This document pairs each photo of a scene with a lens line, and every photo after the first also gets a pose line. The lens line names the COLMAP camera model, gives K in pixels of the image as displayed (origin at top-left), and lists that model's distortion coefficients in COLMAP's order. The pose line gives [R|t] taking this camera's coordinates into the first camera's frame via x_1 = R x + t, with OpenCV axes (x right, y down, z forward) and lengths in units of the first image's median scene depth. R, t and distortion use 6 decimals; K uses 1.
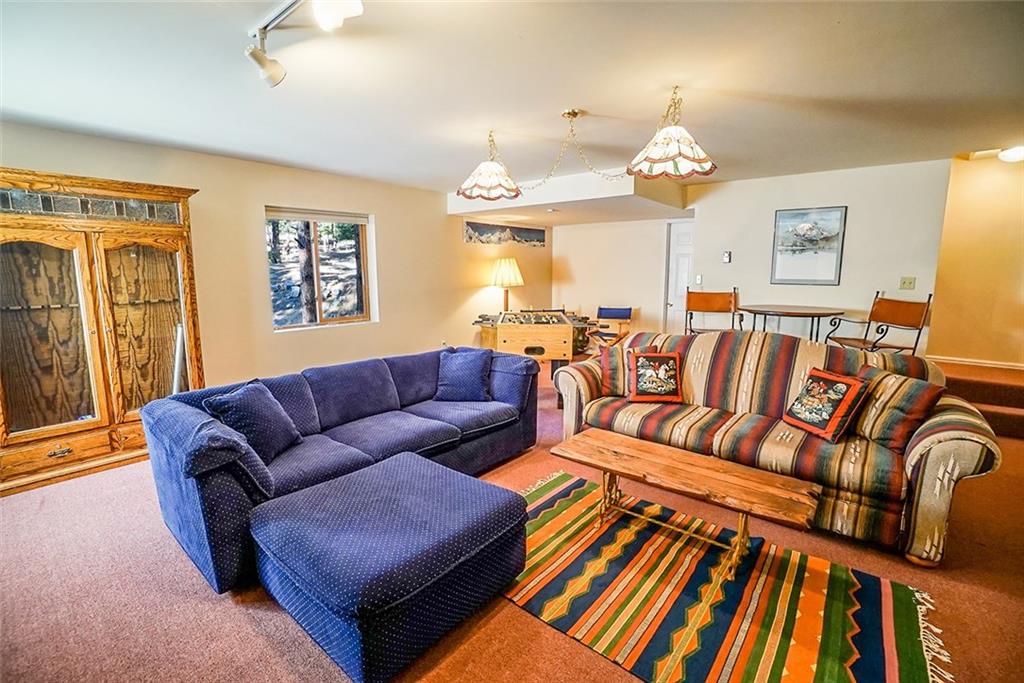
lens RADIAL K [[458.5, 0, 510.0], [0, 458.5, 344.9], [0, 0, 1]] dist [-0.047279, 0.009734]
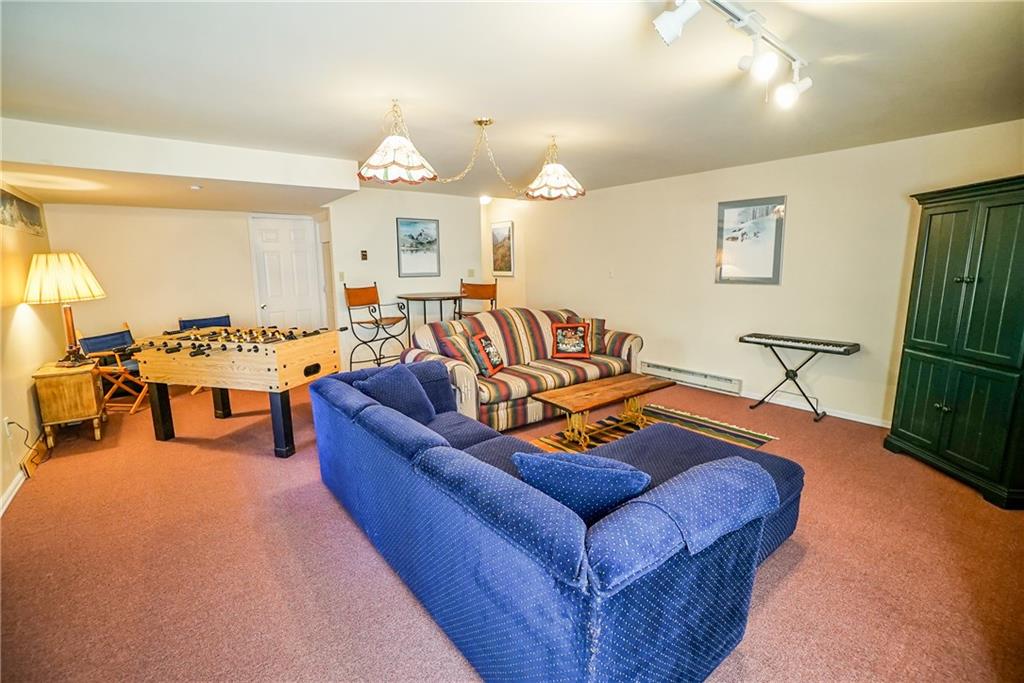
lens RADIAL K [[447.6, 0, 508.9], [0, 447.6, 339.3], [0, 0, 1]] dist [-0.020520, -0.000003]
pose [[0.231764, -0.163347, 0.958960, -0.628936], [0.168906, 0.977584, 0.125698, -0.082477], [-0.957996, 0.132842, 0.254159, 0.482630]]
